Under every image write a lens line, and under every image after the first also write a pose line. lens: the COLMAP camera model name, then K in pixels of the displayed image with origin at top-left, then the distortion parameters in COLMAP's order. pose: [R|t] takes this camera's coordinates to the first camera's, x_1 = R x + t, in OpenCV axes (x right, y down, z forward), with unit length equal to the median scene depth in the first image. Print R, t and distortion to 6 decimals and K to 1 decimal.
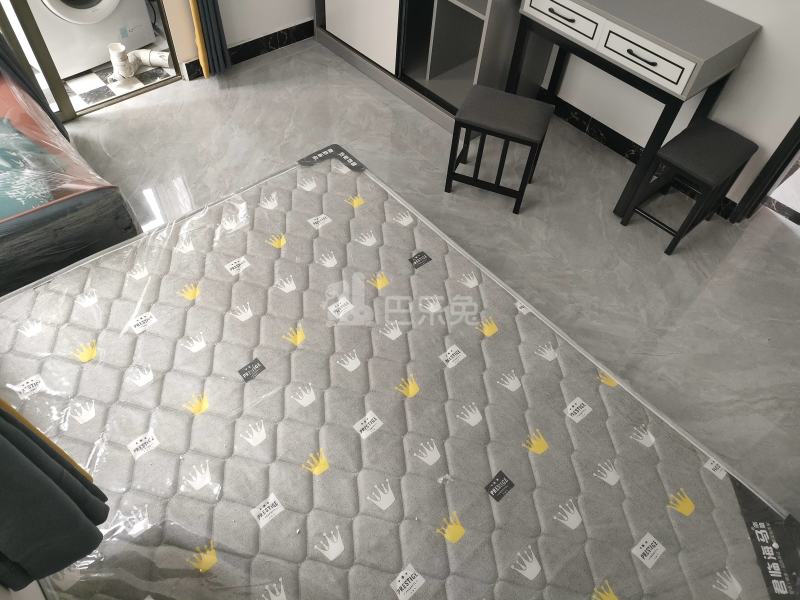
lens RADIAL K [[587.5, 0, 398.8], [0, 587.5, 301.8], [0, 0, 1]] dist [0.078309, -0.105997]
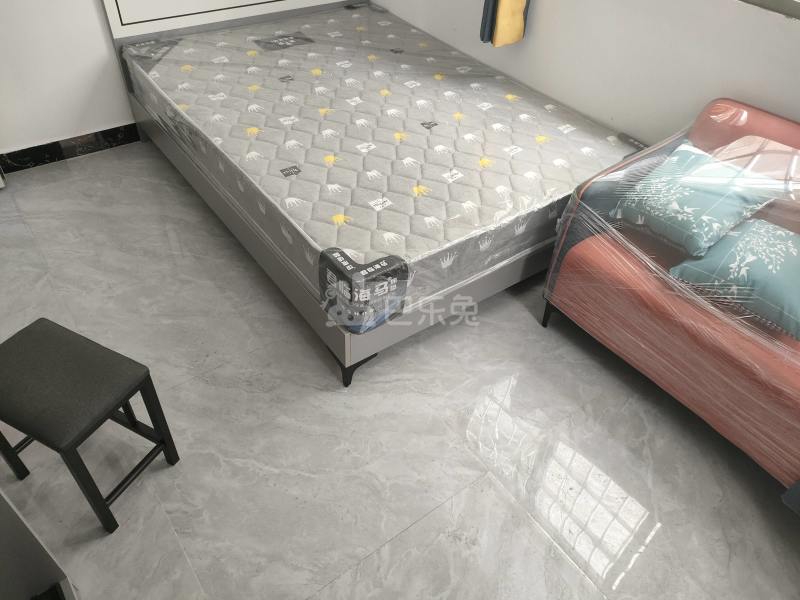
lens RADIAL K [[587.5, 0, 398.8], [0, 587.5, 301.8], [0, 0, 1]] dist [0.078309, -0.105997]
pose [[-0.991171, -0.131893, -0.013546, -0.162390], [-0.000852, -0.095833, 0.995397, -1.067226], [-0.132584, 0.986621, 0.094875, 1.000219]]
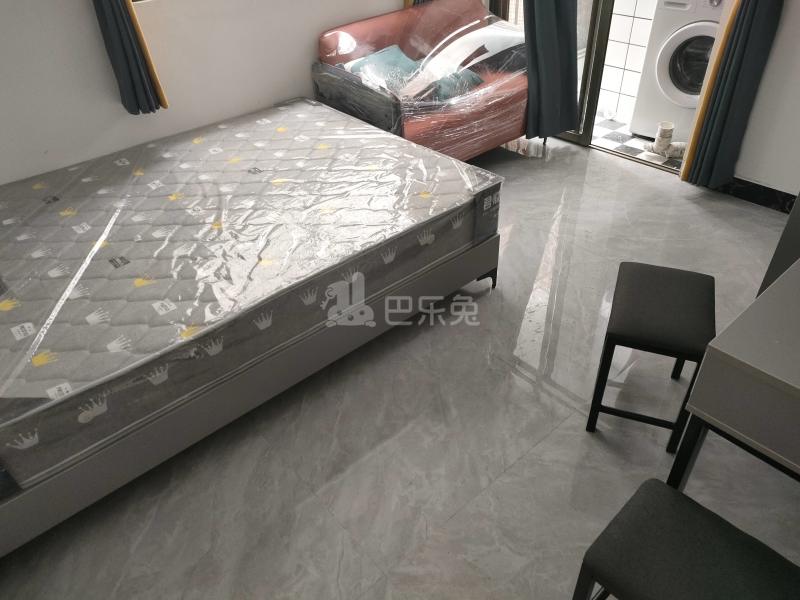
lens RADIAL K [[587.5, 0, 398.8], [0, 587.5, 301.8], [0, 0, 1]] dist [0.078309, -0.105997]
pose [[-0.003092, 0.564194, -0.825637, 0.898211], [-0.764351, 0.531037, 0.365742, -0.409451], [0.644793, 0.632207, 0.429600, 0.613176]]
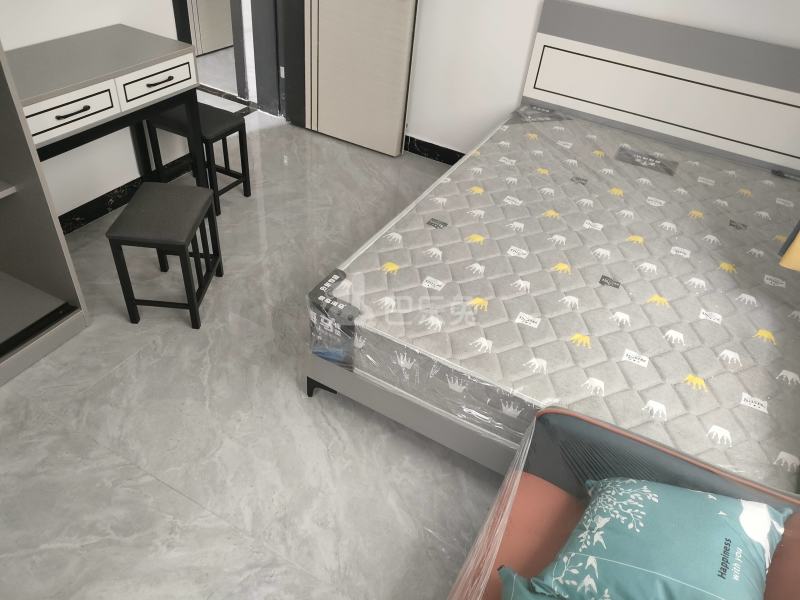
lens RADIAL K [[587.5, 0, 398.8], [0, 587.5, 301.8], [0, 0, 1]] dist [0.078309, -0.105997]
pose [[-0.340783, -0.663892, 0.665669, -0.721639], [0.671492, 0.323681, 0.666580, -0.751492], [-0.658001, 0.674150, 0.335493, 0.692535]]
